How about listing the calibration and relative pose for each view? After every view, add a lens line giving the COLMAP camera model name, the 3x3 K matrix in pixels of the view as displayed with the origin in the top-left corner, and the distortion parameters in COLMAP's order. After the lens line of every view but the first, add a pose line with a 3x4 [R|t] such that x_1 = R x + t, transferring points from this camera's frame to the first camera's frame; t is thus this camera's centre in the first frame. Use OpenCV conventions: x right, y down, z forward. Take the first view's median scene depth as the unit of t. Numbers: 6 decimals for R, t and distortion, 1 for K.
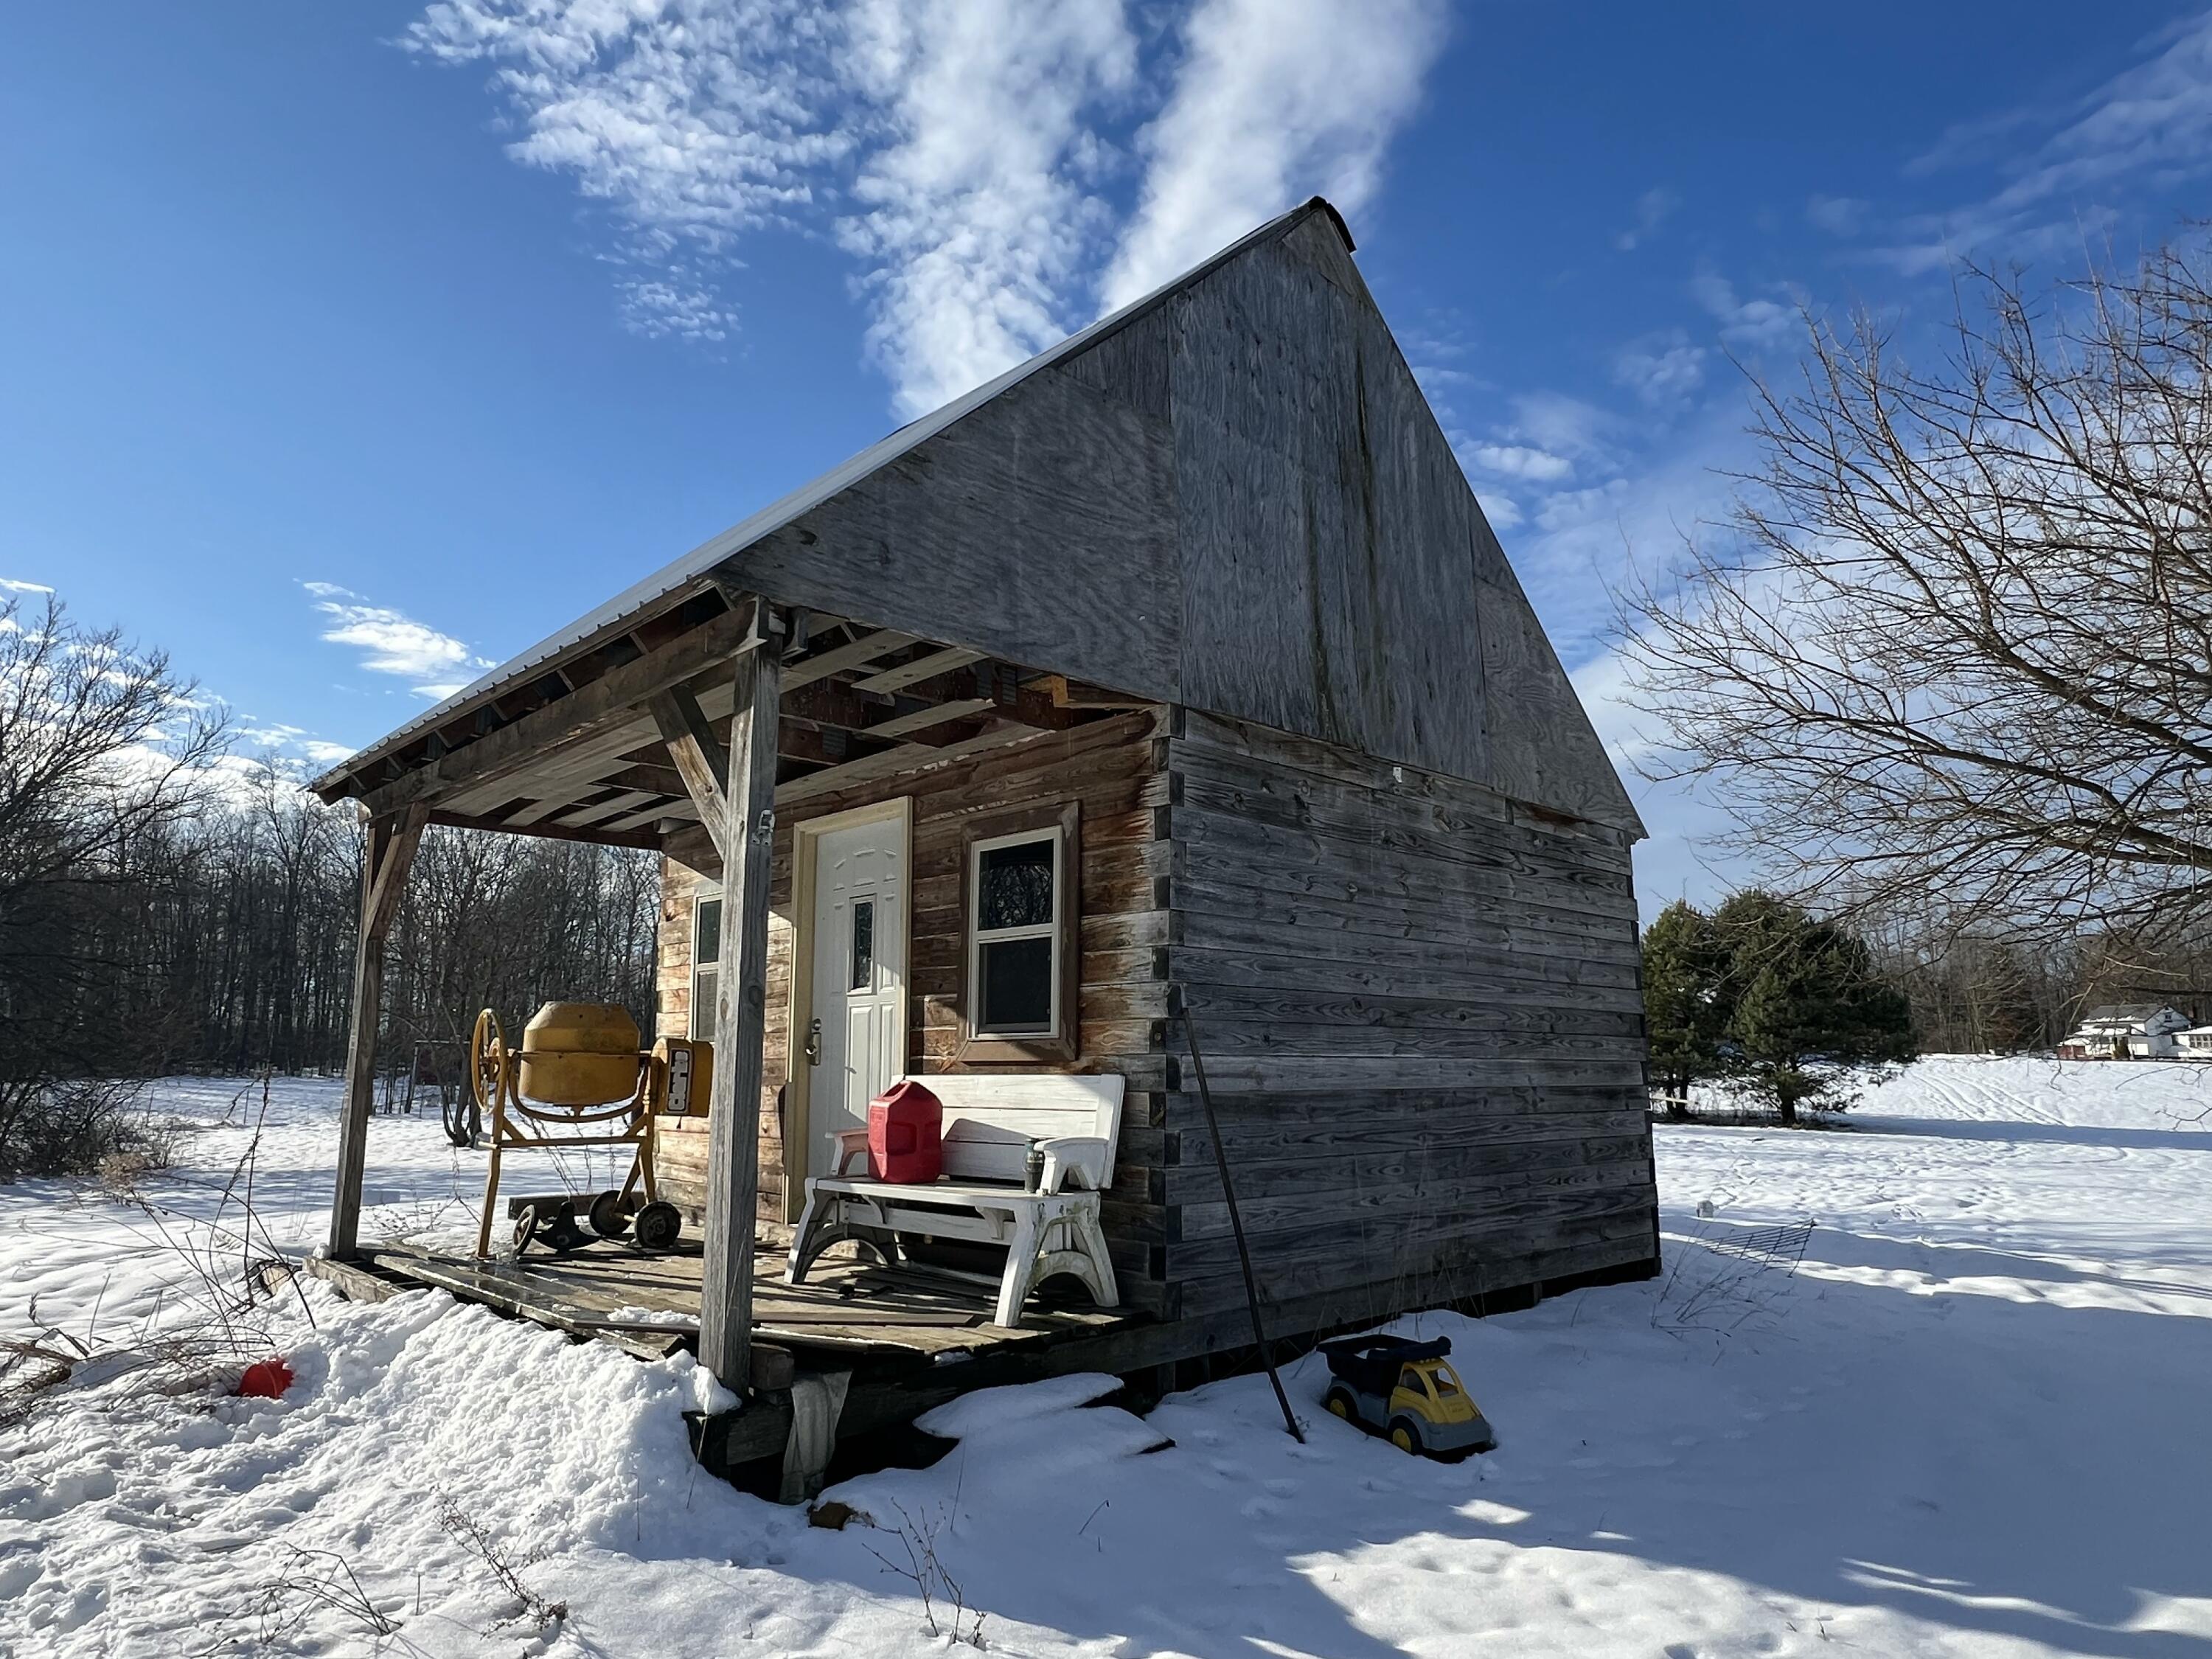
lens RADIAL K [[1294.4, 0, 1106.7], [0, 1294.4, 824.8], [0, 0, 1]] dist [-0.029867, -0.000619]
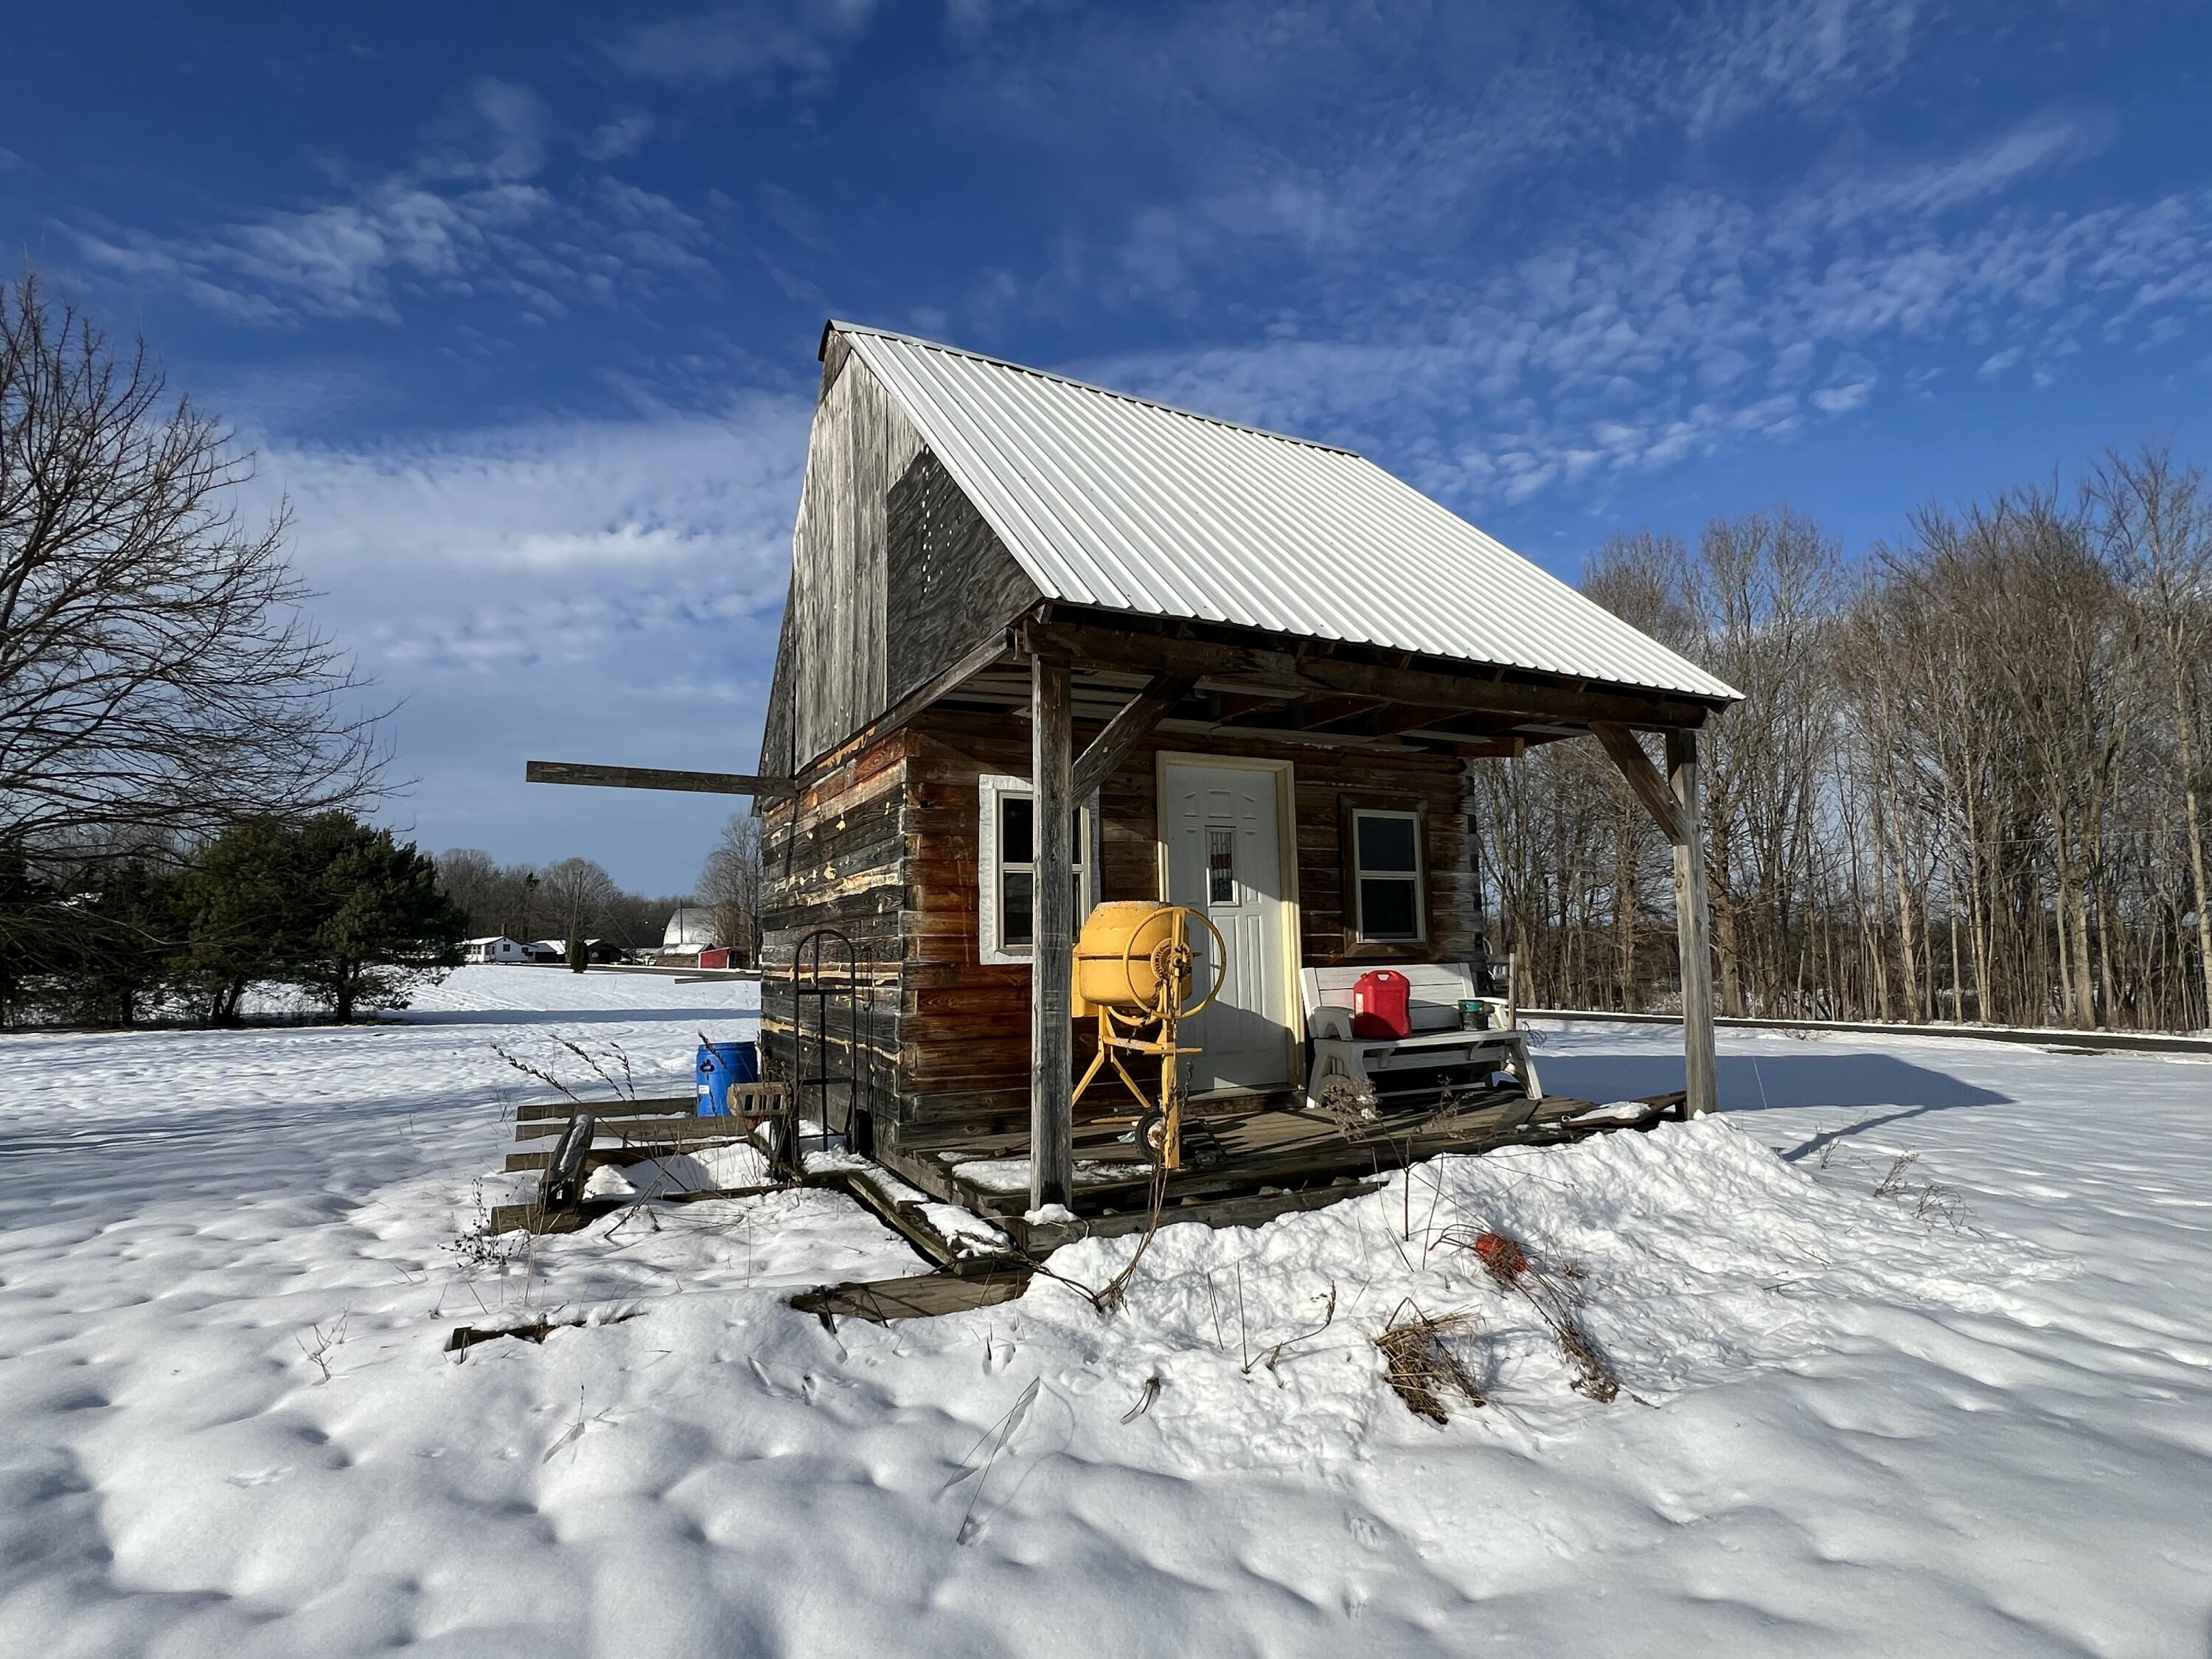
lens RADIAL K [[1054.1, 0, 1096.5], [0, 1054.1, 833.8], [0, 0, 1]] dist [0.003845, 0.000654]
pose [[0.304857, 0.101652, 0.946958, -1.315465], [-0.157017, 0.986047, -0.055299, 0.152820], [-0.939366, -0.131830, 0.316564, 0.892800]]
